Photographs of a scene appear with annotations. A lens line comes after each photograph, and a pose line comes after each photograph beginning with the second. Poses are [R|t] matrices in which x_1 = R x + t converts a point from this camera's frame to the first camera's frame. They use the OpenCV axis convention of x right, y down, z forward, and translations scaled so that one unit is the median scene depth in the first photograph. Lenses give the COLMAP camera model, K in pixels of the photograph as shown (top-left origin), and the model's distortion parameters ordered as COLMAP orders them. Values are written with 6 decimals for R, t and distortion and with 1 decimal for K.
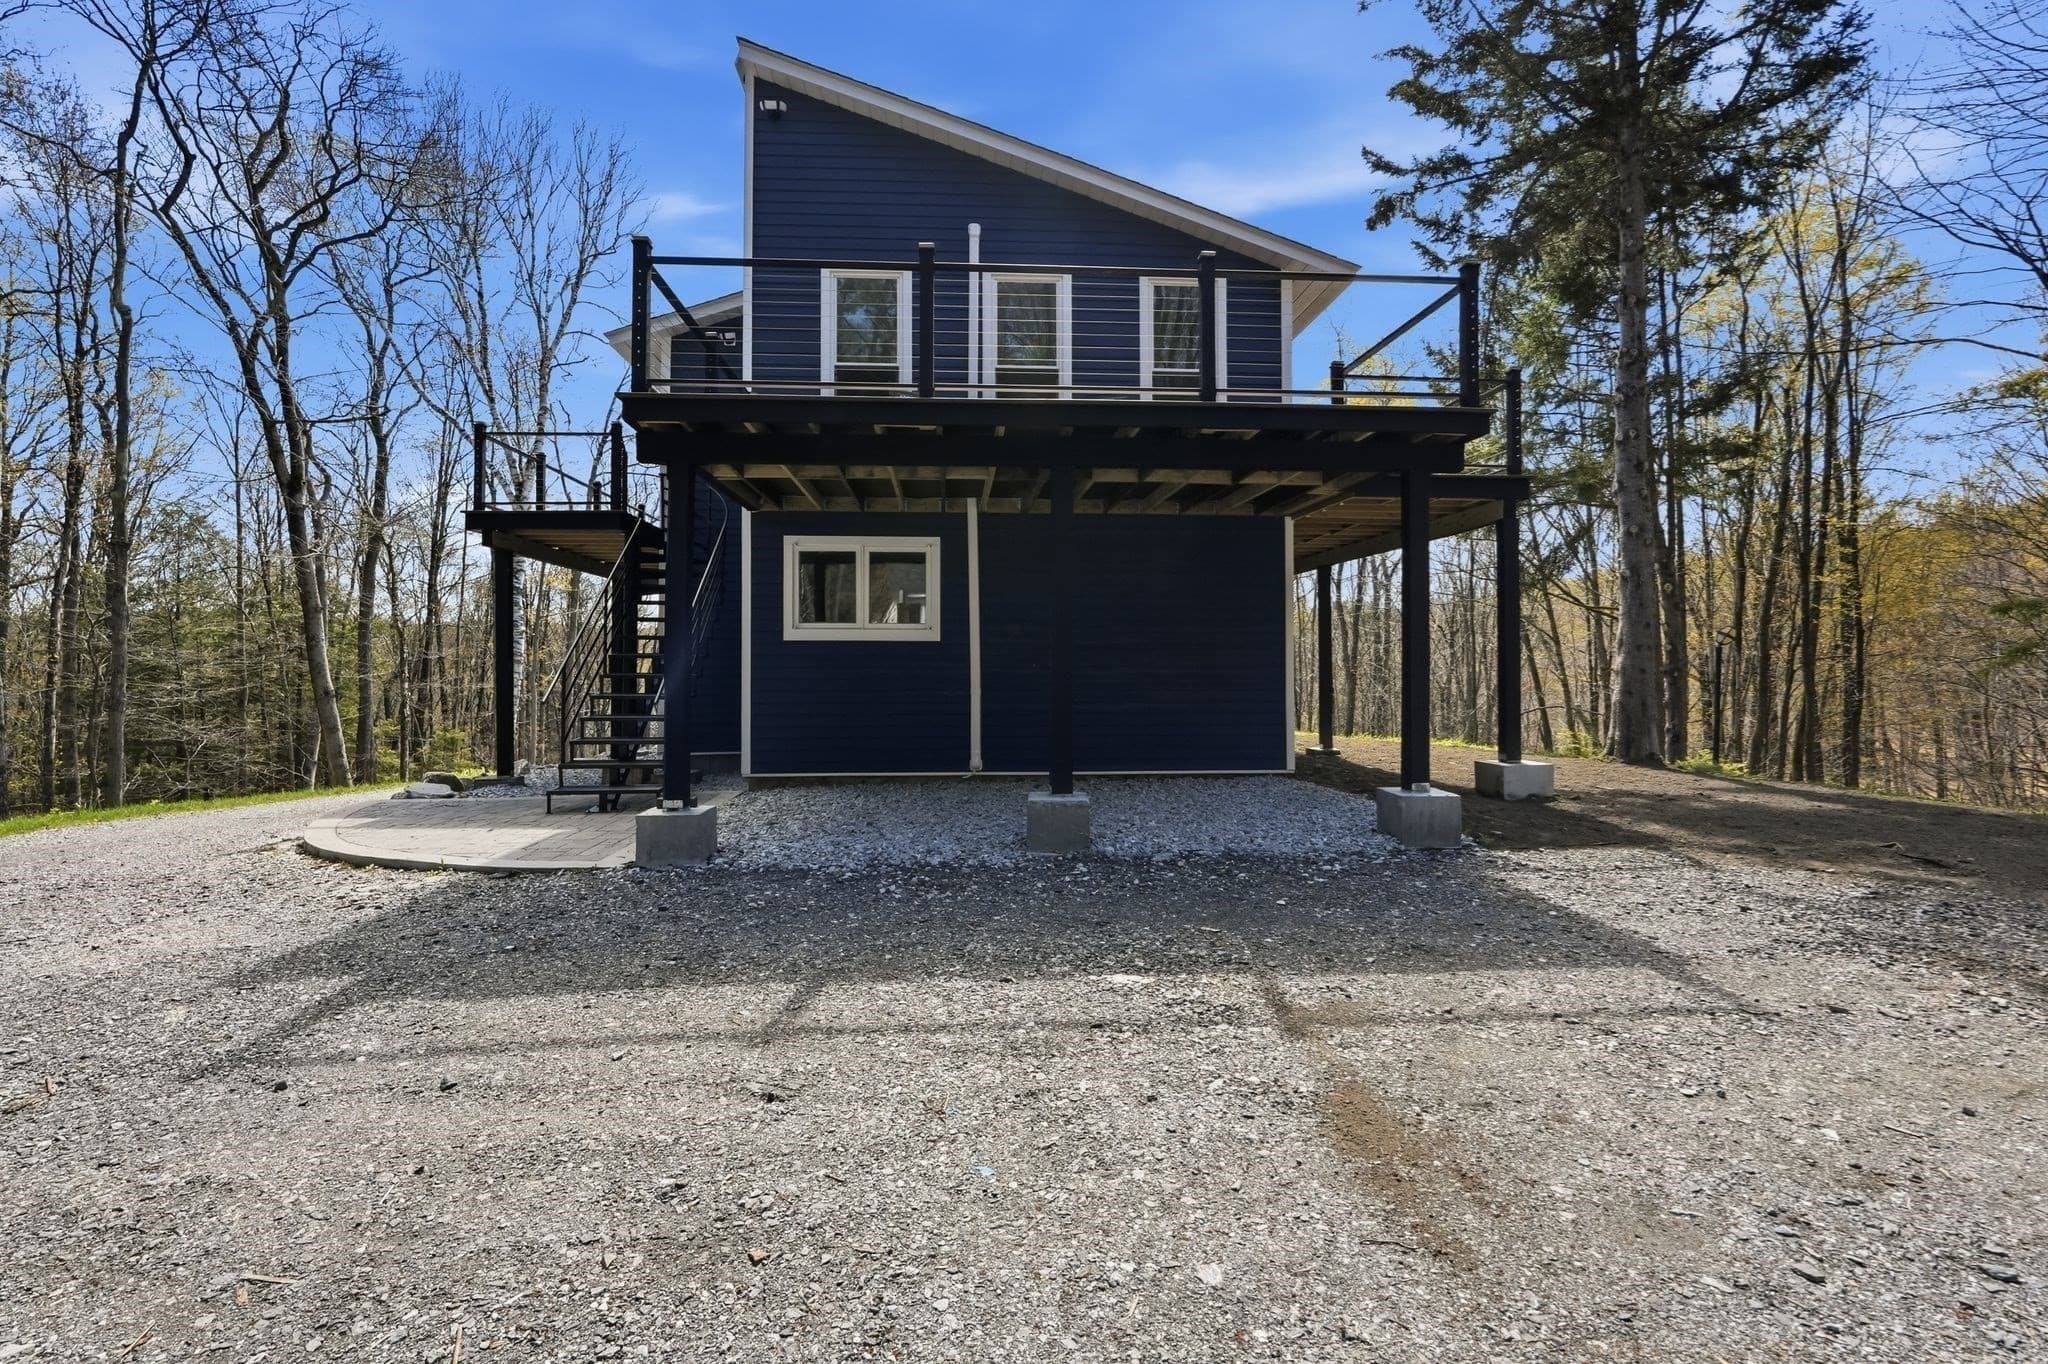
lens RADIAL K [[901.0, 0, 1024.0], [0, 901.0, 682.0], [0, 0, 1]] dist [-0.013351, -0.000123]
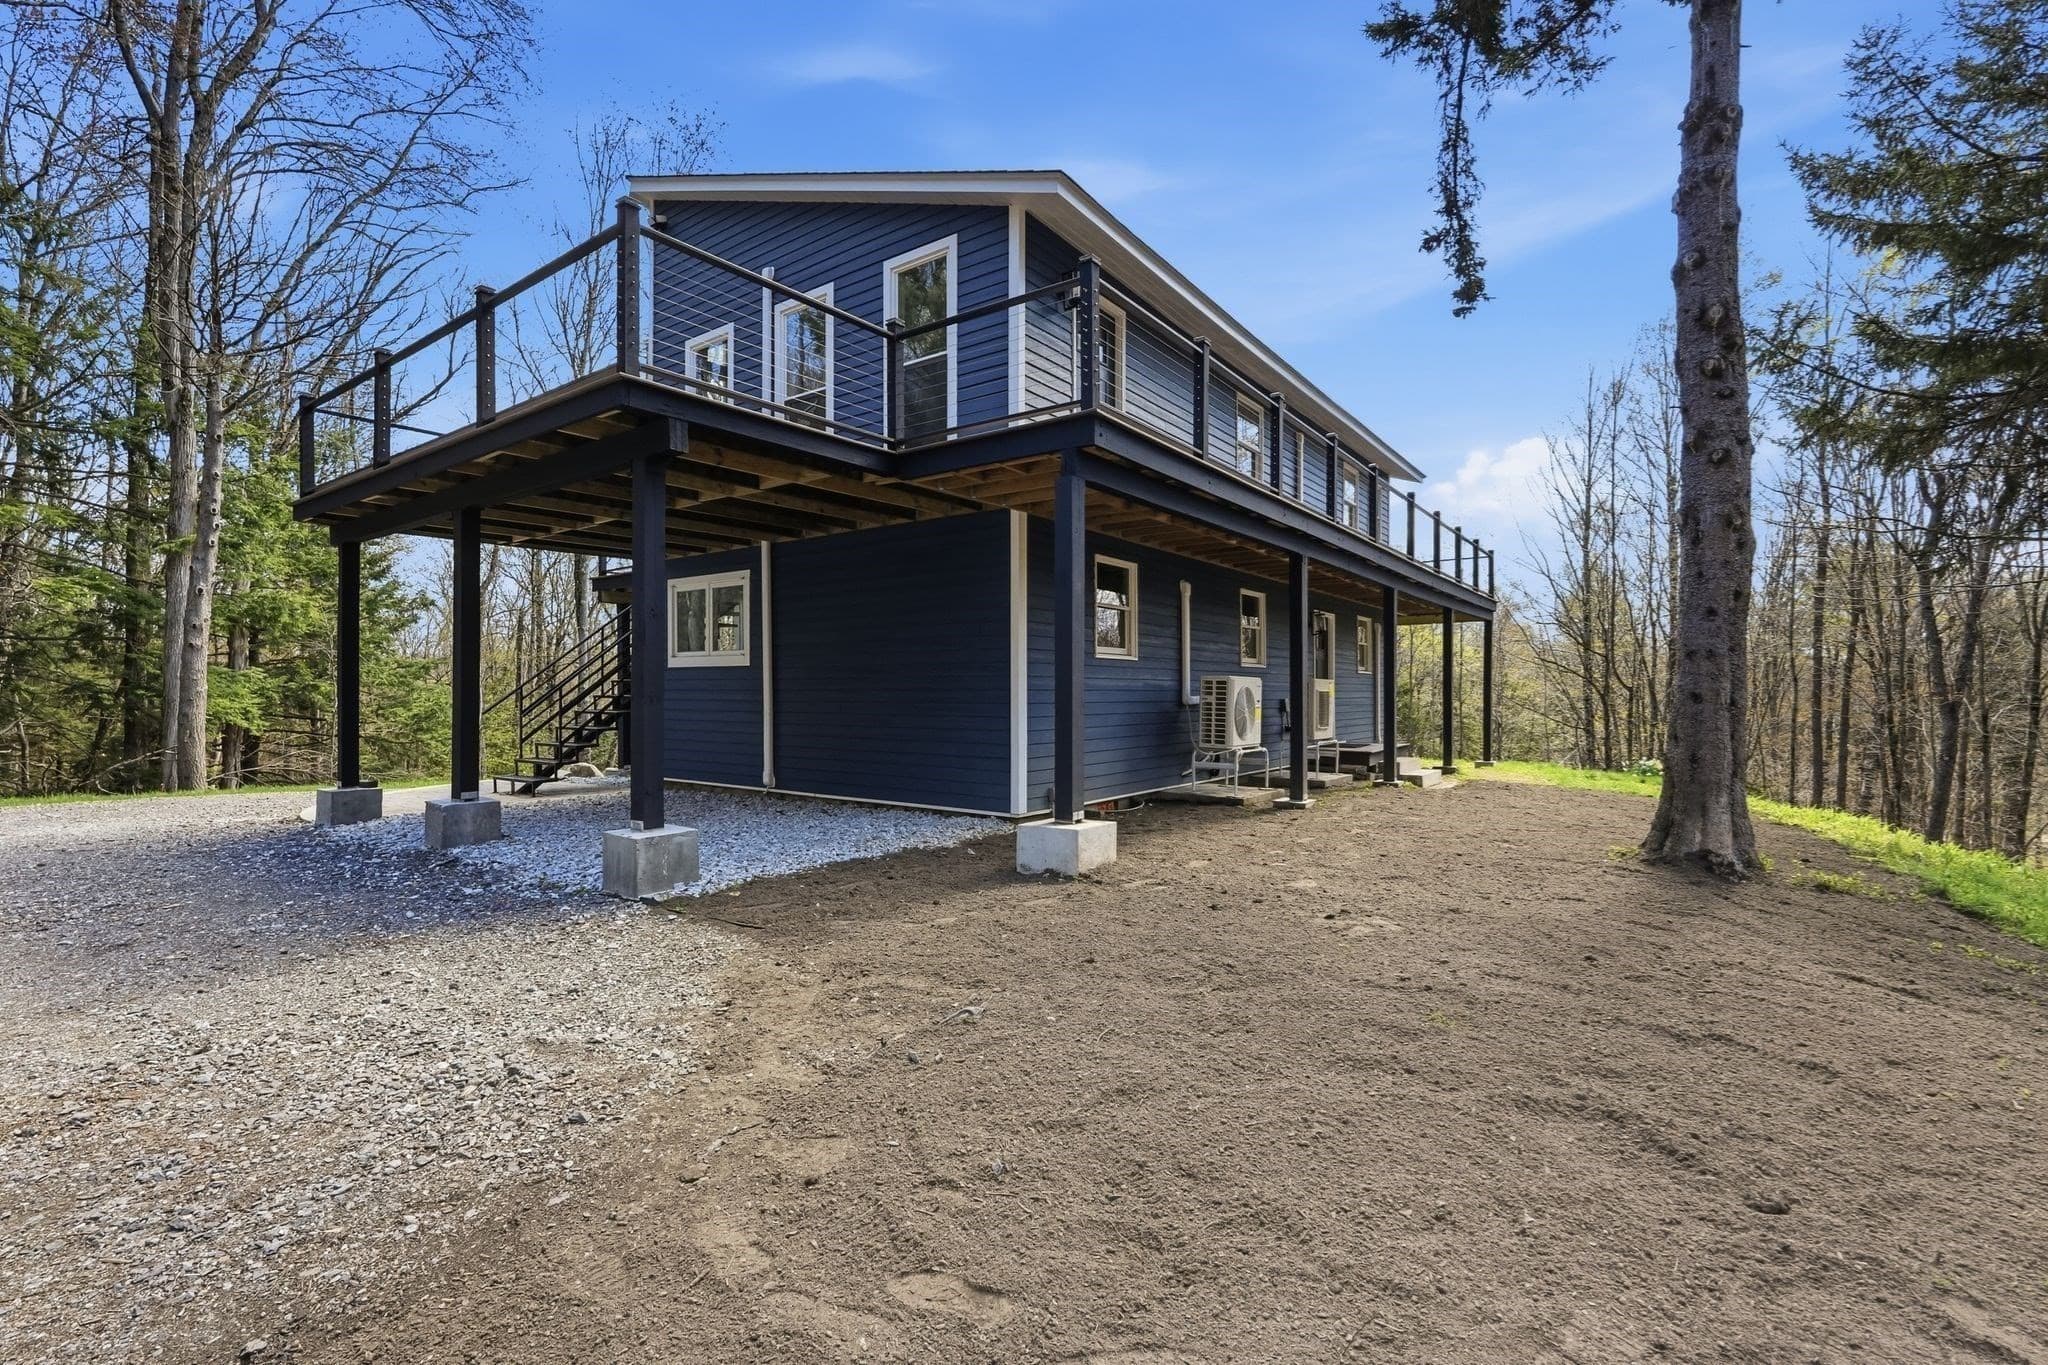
lens RADIAL K [[901.0, 0, 1024.0], [0, 901.0, 682.5], [0, 0, 1]] dist [-0.013351, -0.000123]
pose [[0.754284, -0.000560, -0.656548, 0.874545], [-0.011187, 0.999843, -0.013706, -0.013853], [0.656453, 0.017683, 0.754160, 0.396876]]
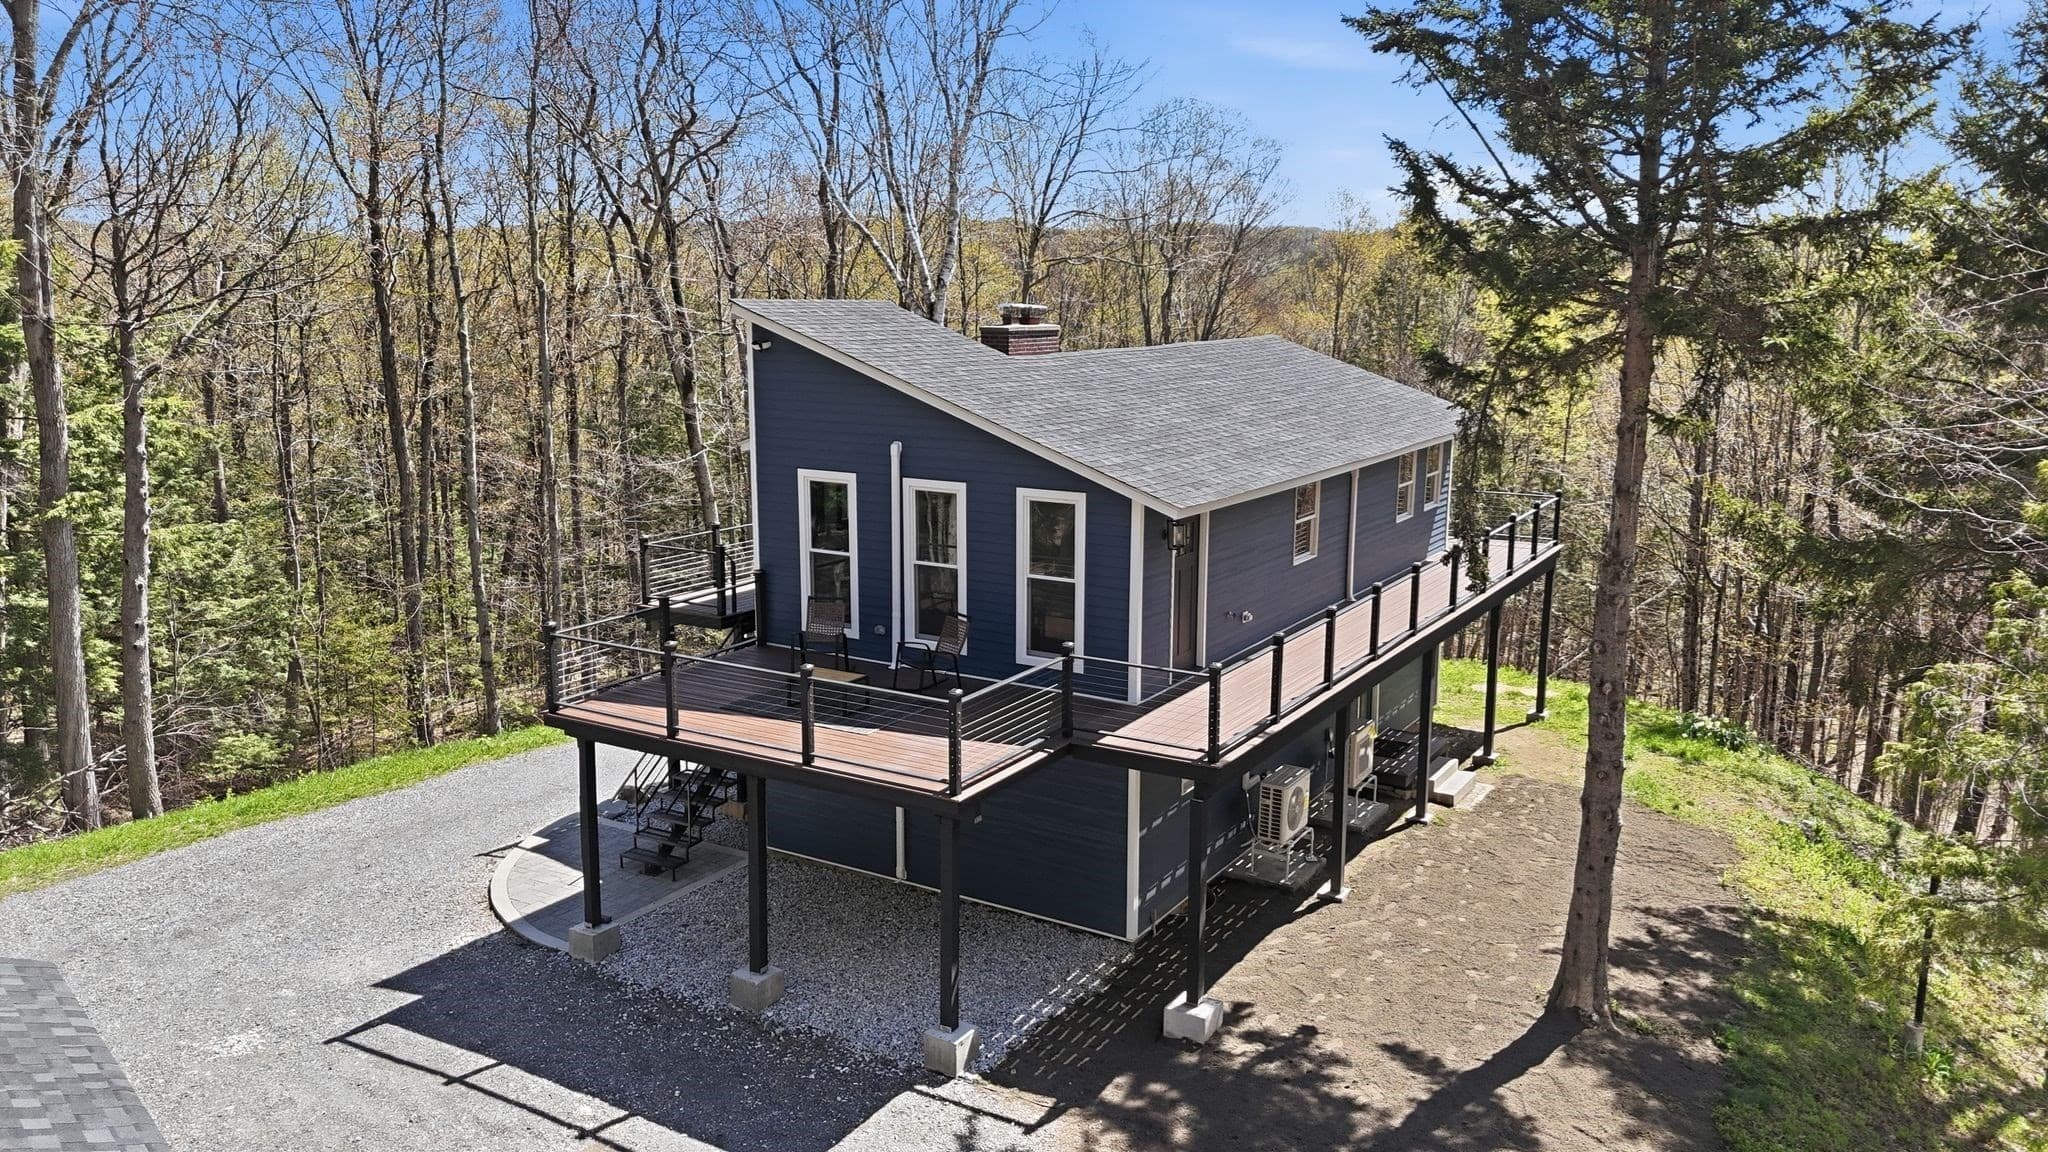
lens RADIAL K [[1527.0, 0, 1024.0], [0, 1527.0, 576.0], [0, 0, 1]] dist [0.036863, 0.001323]
pose [[0.806262, 0.124754, -0.578255, 1.274991], [-0.016789, 0.981942, 0.188438, -0.720414], [0.591321, -0.142222, 0.793796, -0.530011]]
